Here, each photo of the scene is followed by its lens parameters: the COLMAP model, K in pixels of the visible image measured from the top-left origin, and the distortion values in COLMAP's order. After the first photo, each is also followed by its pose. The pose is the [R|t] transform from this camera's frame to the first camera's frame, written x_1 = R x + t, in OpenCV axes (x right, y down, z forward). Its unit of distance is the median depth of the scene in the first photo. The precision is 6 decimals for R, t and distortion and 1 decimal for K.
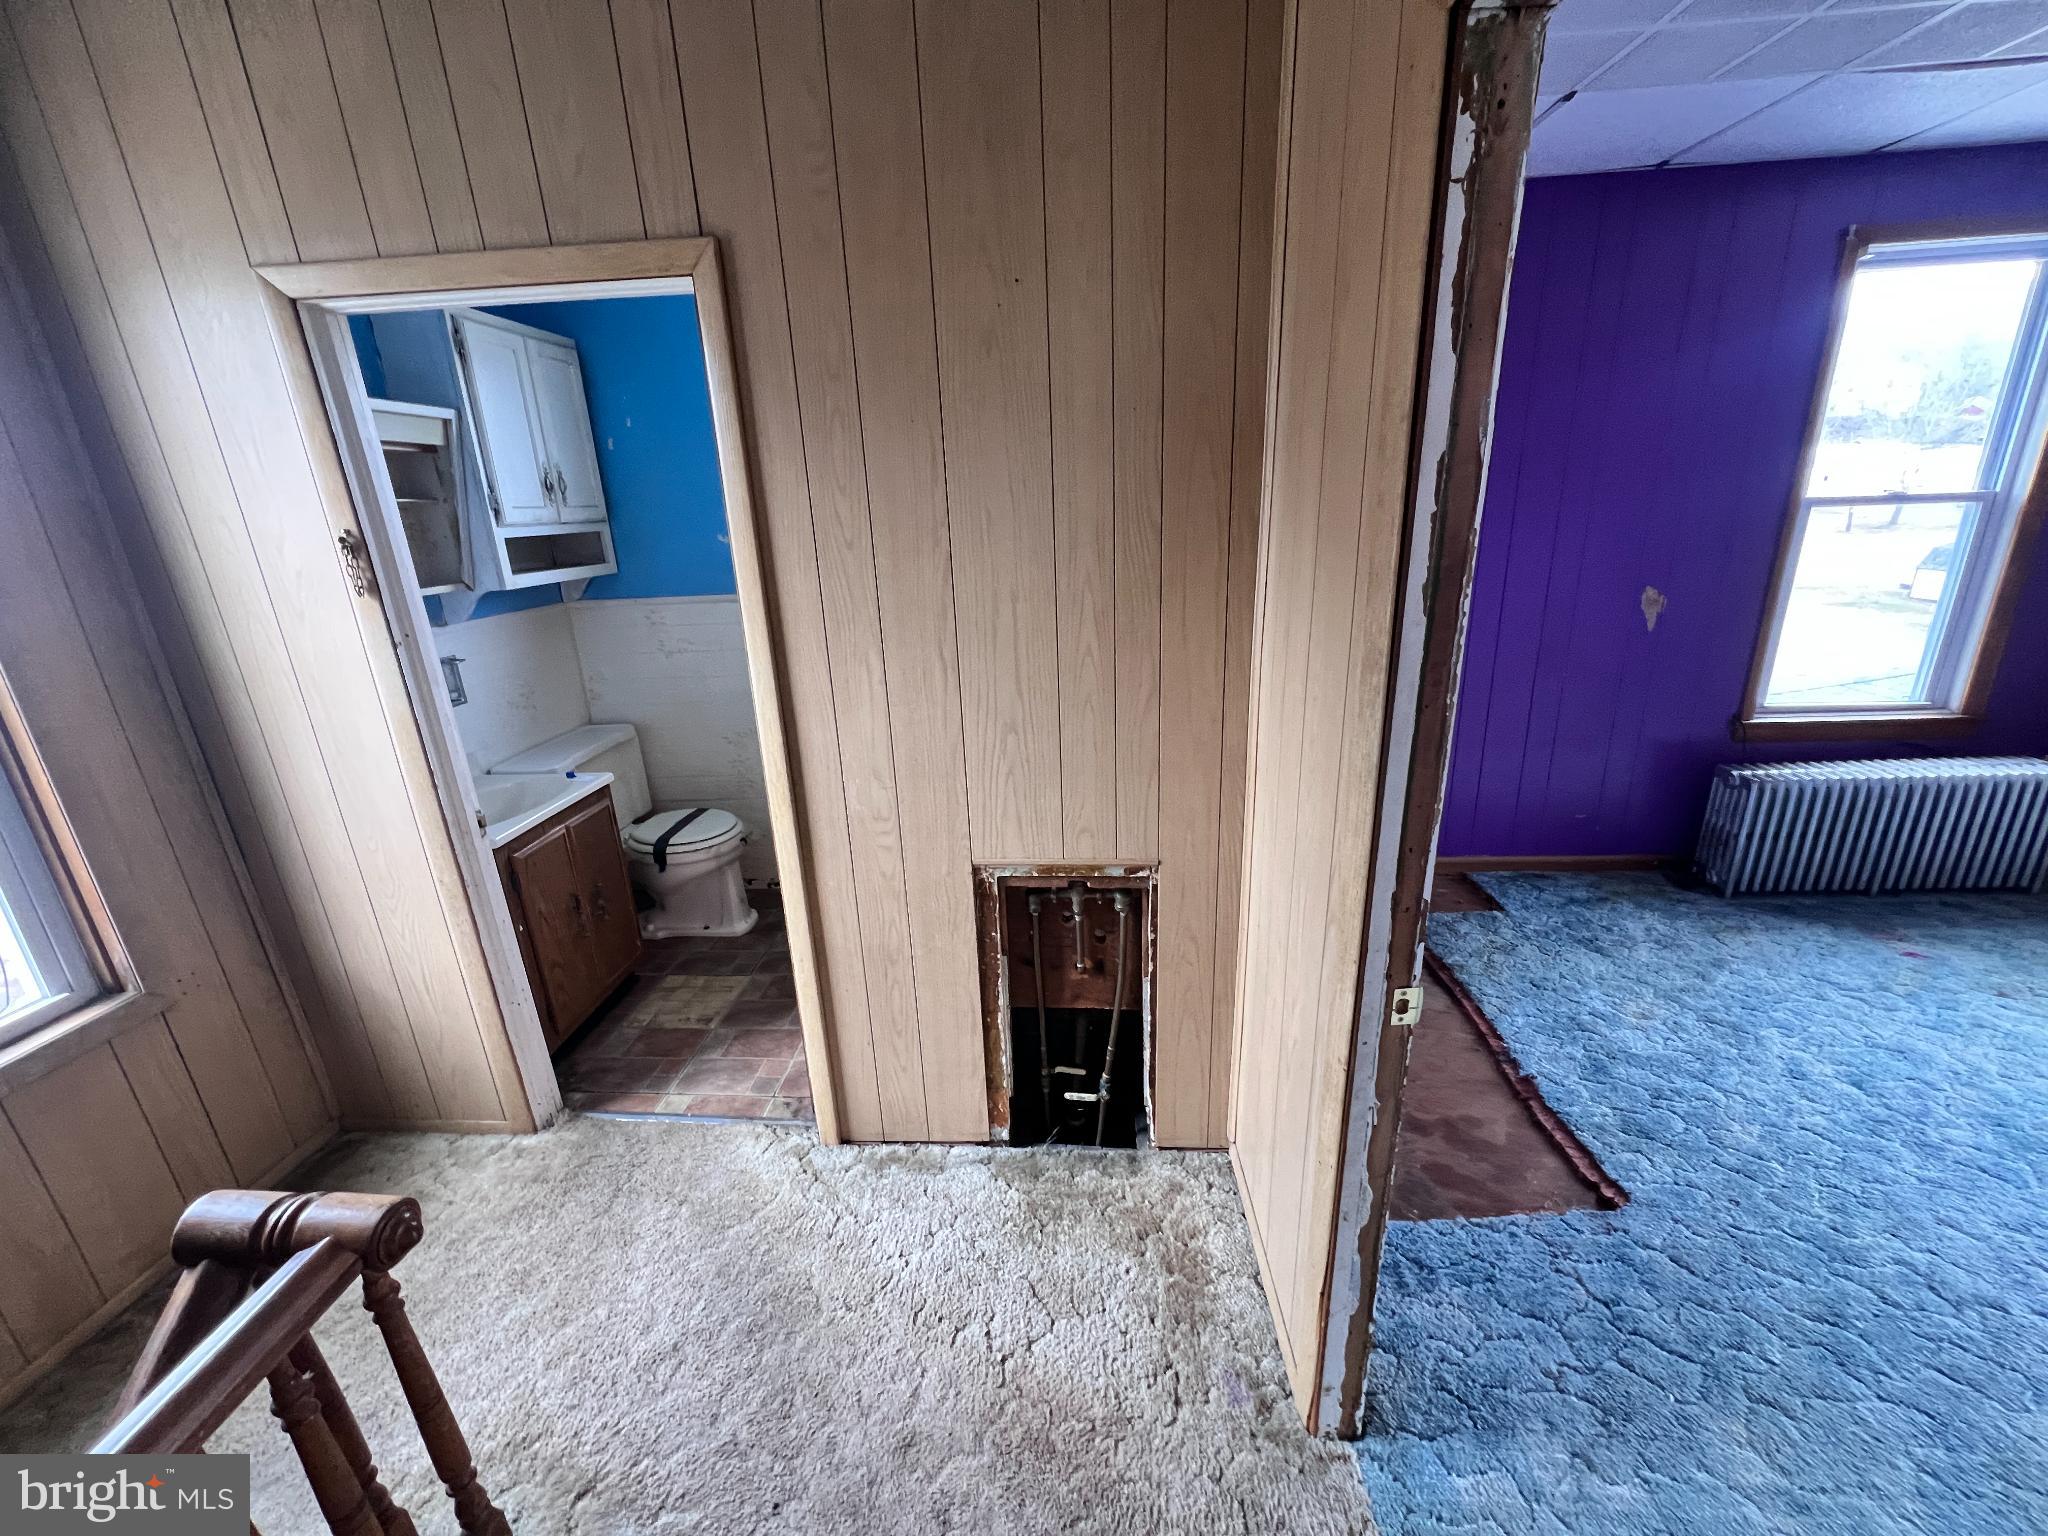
lens RADIAL K [[816.4, 0, 1022.3], [0, 816.4, 772.2], [0, 0, 1]] dist [-0.002001, -0.000123]
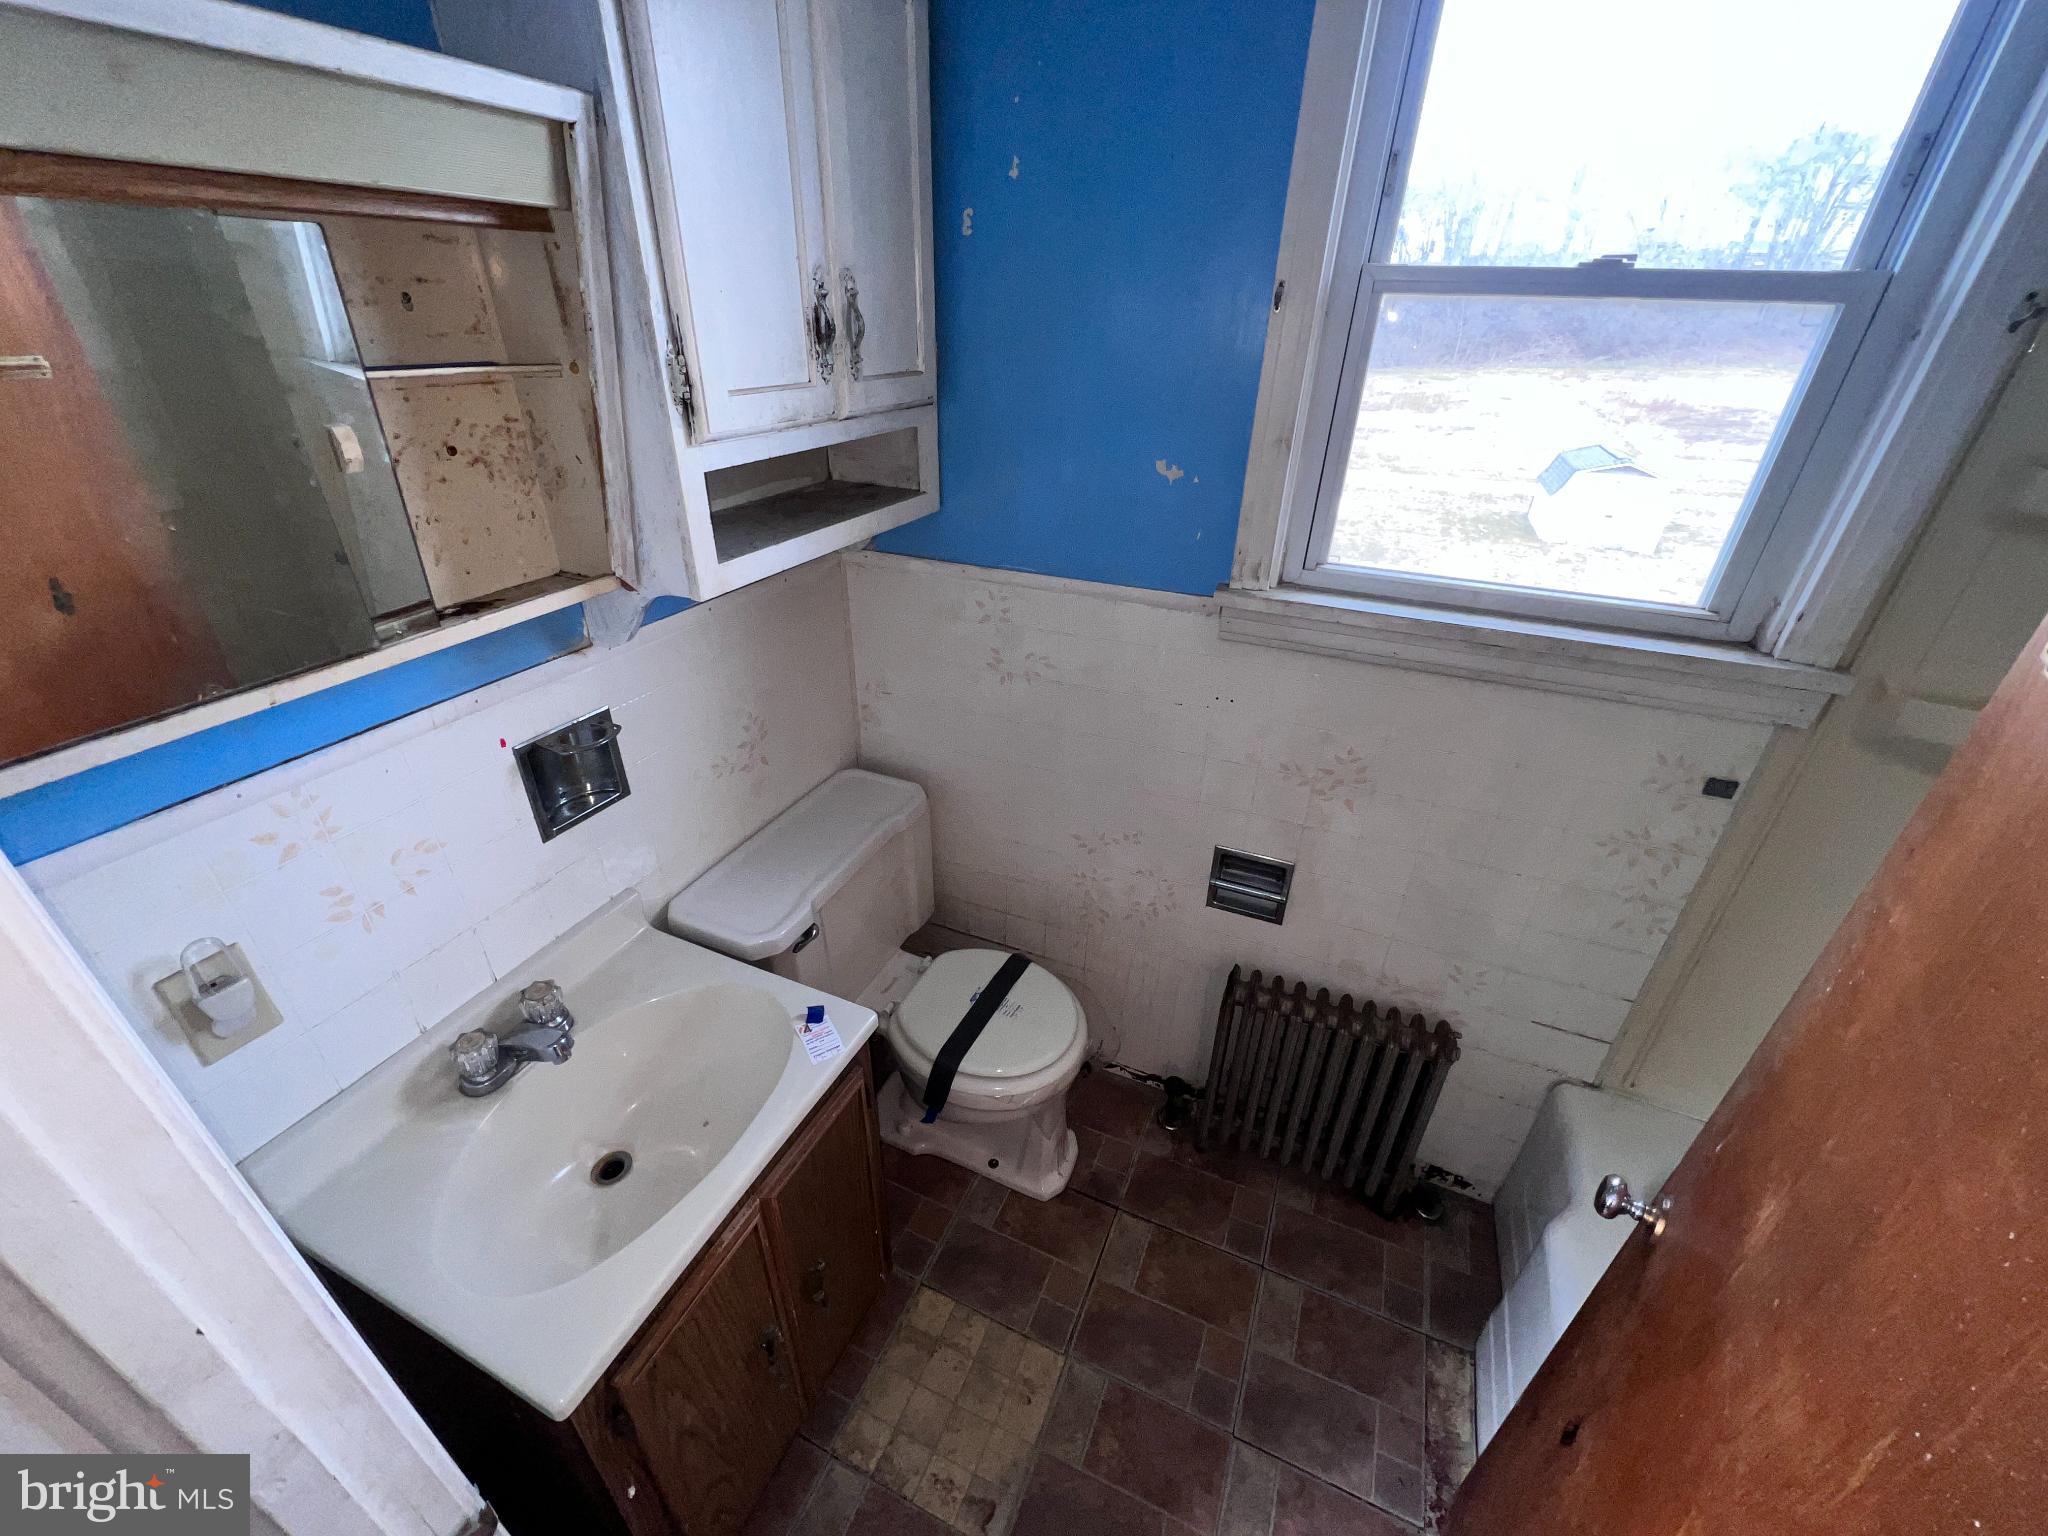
lens RADIAL K [[816.4, 0, 1022.3], [0, 816.4, 772.2], [0, 0, 1]] dist [-0.002001, -0.000123]
pose [[0.940290, 0.218034, -0.261373, -0.331386], [-0.161840, 0.961933, 0.220210, -0.244309], [0.299436, -0.164761, 0.939783, 0.609611]]
